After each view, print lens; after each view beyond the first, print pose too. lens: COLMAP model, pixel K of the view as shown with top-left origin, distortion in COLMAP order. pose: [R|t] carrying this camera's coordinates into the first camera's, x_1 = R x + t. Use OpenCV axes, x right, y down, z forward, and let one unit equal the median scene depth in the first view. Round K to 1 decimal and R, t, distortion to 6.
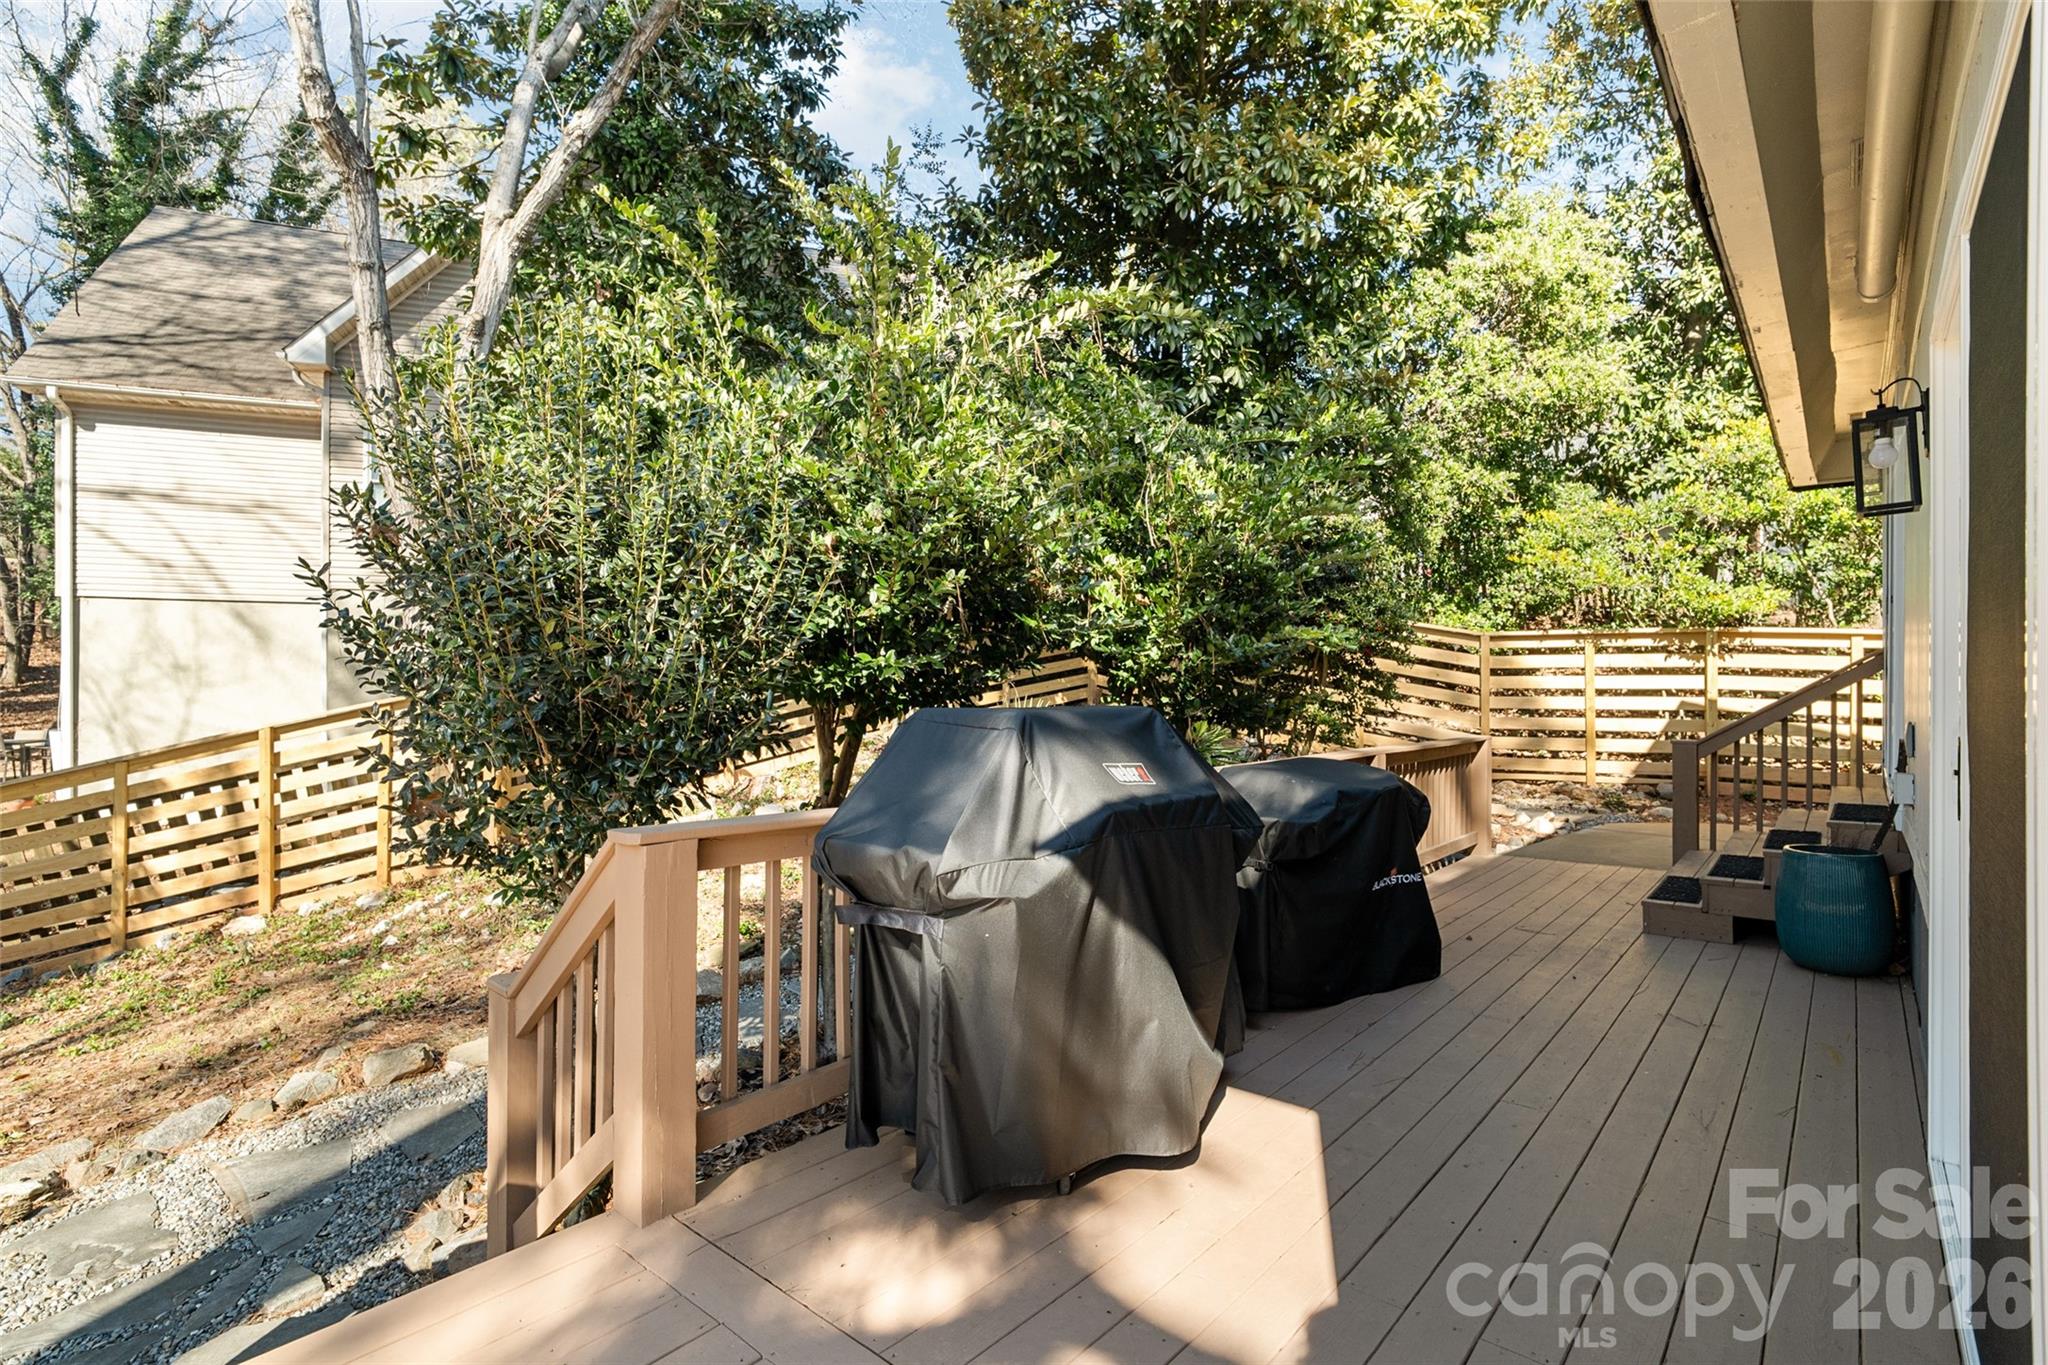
lens RADIAL K [[979.0, 0, 1006.0], [0, 979.0, 666.2], [0, 0, 1]] dist [-0.010434, 0.000880]
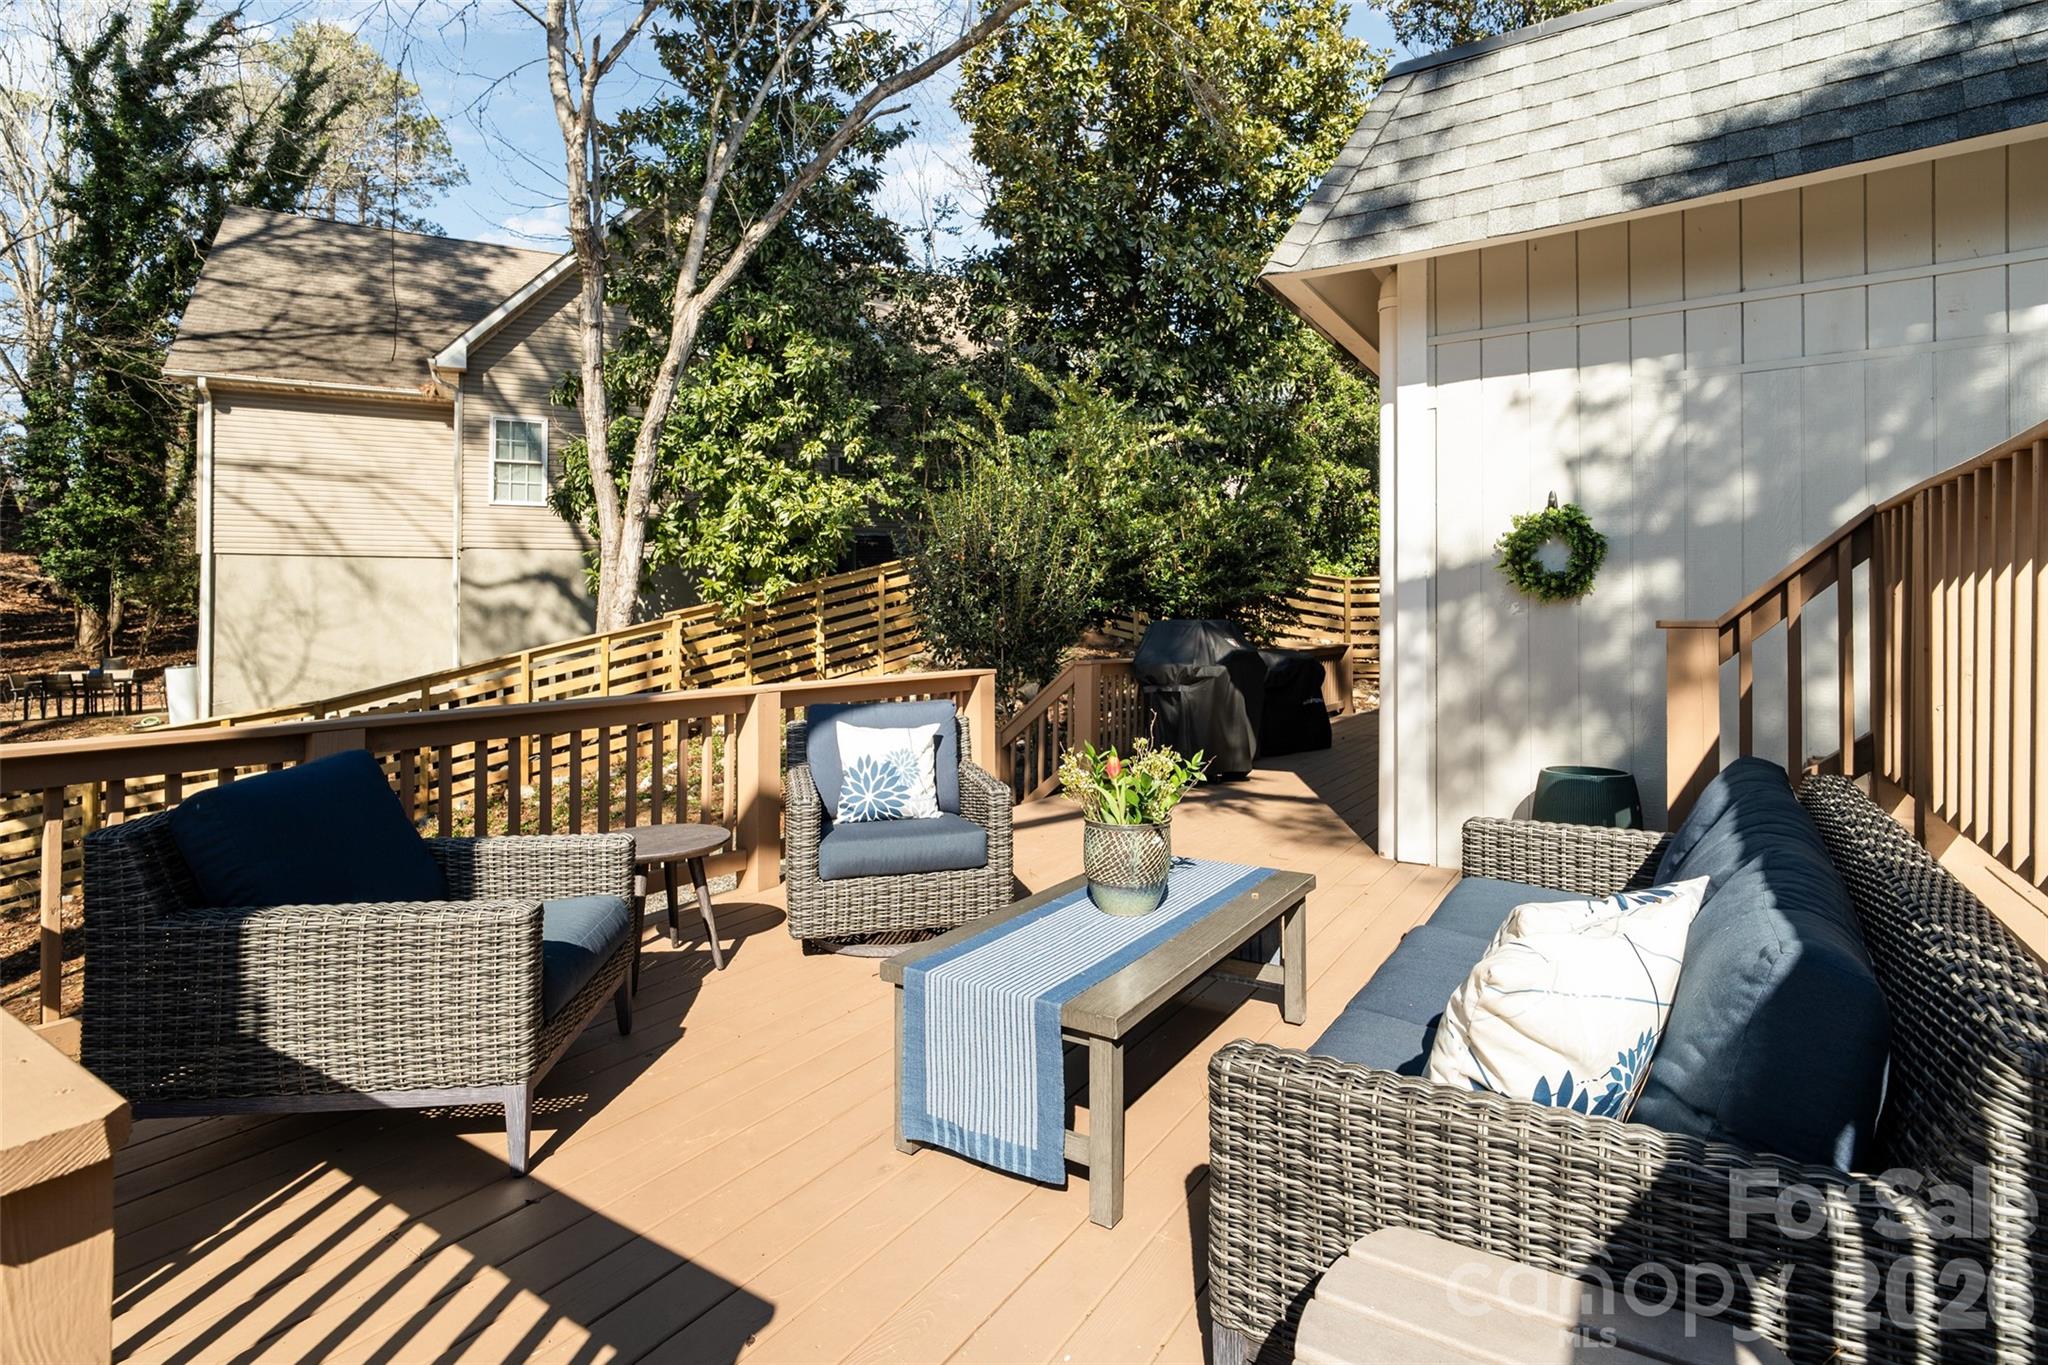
lens RADIAL K [[1006.6, 0, 994.7], [0, 1006.6, 621.3], [0, 0, 1]] dist [-0.003894, -0.000700]
pose [[0.992482, -0.012088, 0.121795, -0.182569], [0.009974, 0.999789, 0.017956, -0.001897], [-0.121987, -0.016606, 0.992393, -0.360672]]
